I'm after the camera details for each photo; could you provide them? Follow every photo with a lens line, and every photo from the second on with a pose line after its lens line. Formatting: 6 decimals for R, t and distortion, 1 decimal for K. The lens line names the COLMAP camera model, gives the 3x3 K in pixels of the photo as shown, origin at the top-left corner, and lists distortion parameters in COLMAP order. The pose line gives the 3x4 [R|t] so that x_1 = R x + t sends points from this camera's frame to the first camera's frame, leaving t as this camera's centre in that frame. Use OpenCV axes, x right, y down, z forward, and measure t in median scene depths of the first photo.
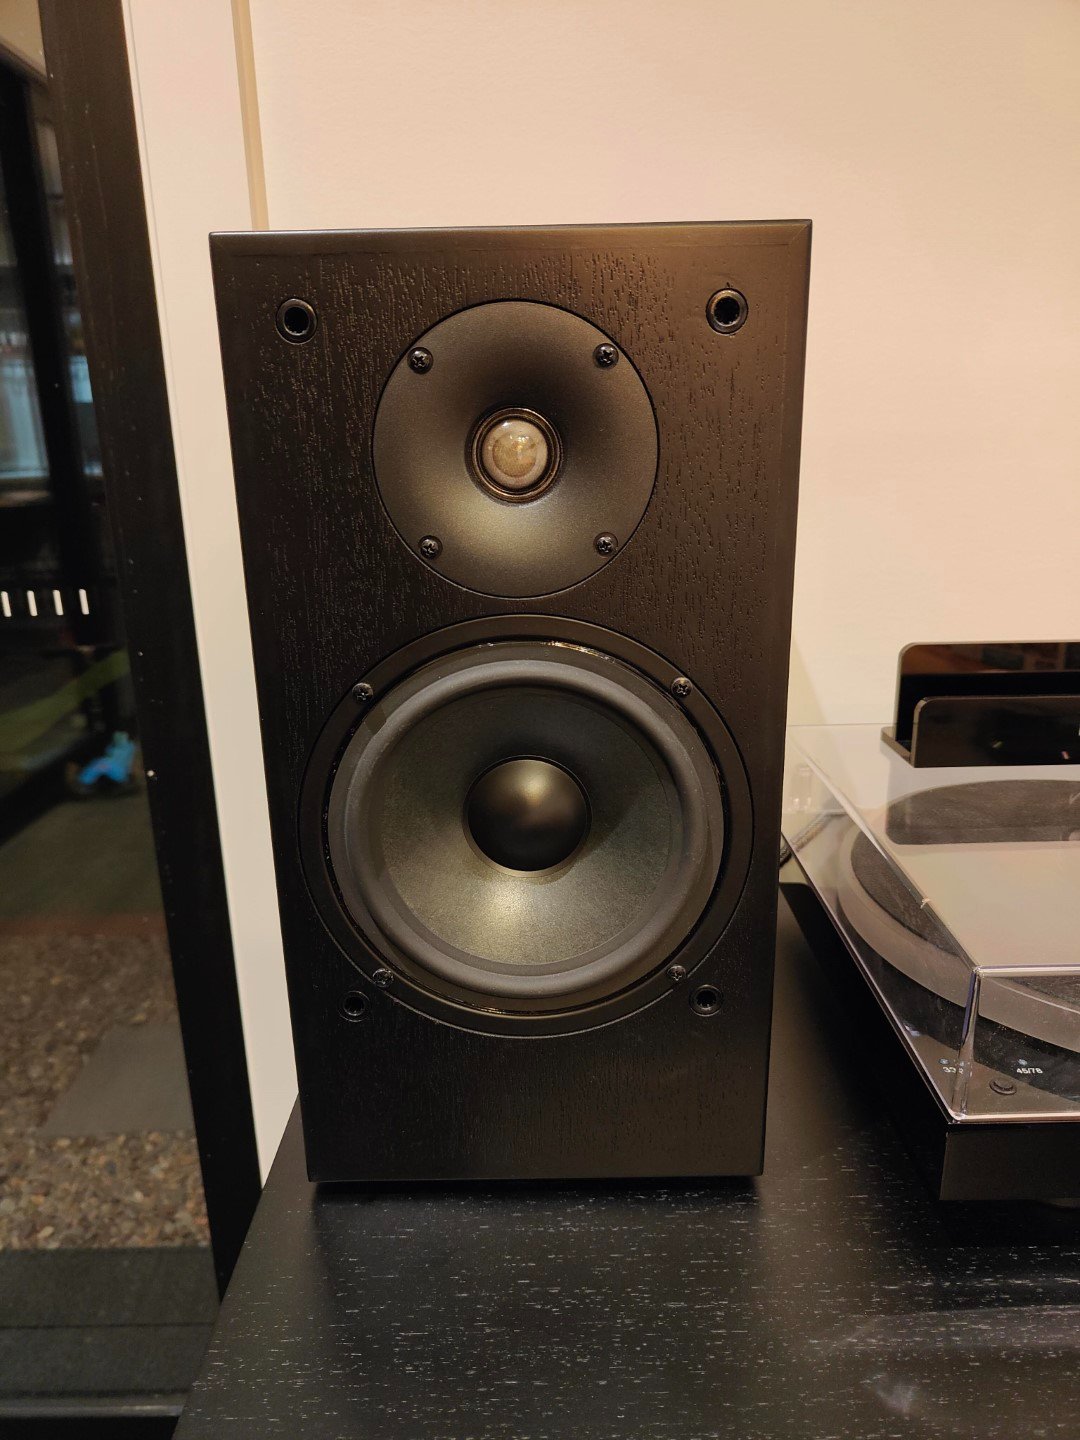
lens RADIAL K [[1030.5, 0, 540.0], [0, 1030.5, 732.3], [0, 0, 1]] dist [-0.005249, -0.001176]
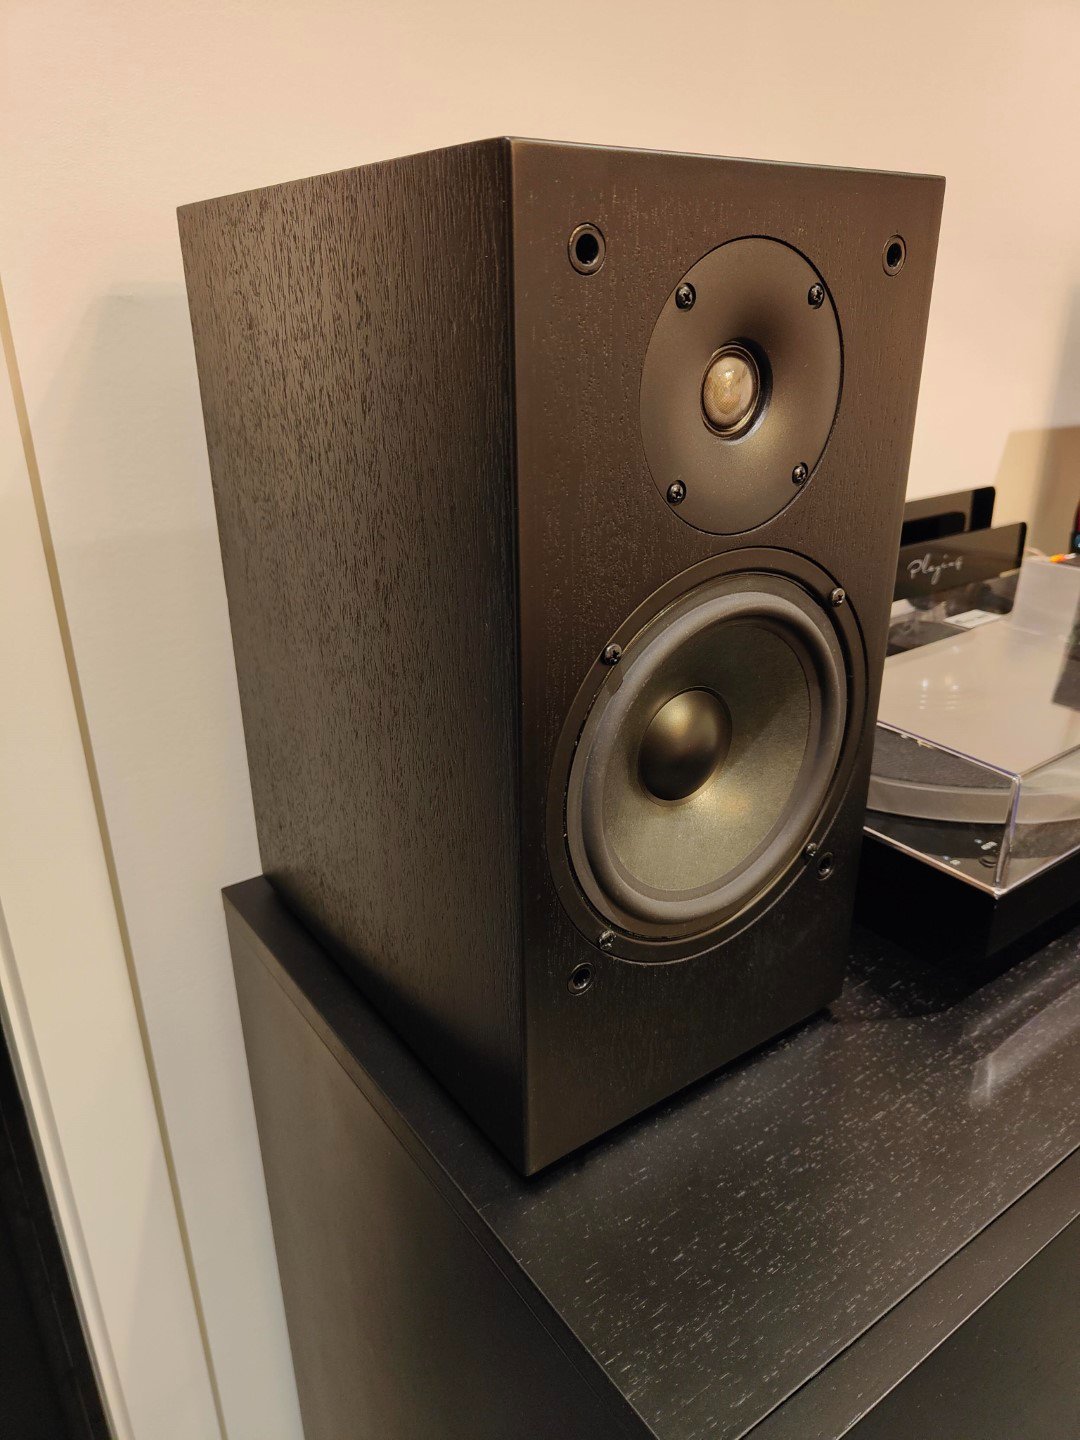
lens RADIAL K [[1019.9, 0, 540.0], [0, 1019.9, 720.0], [0, 0, 1]] dist [-0.002687, -0.001312]
pose [[0.810689, -0.214153, 0.544905, -0.755956], [0.167395, 0.976633, 0.134783, -0.117779], [-0.561036, -0.018053, 0.827594, 0.263671]]
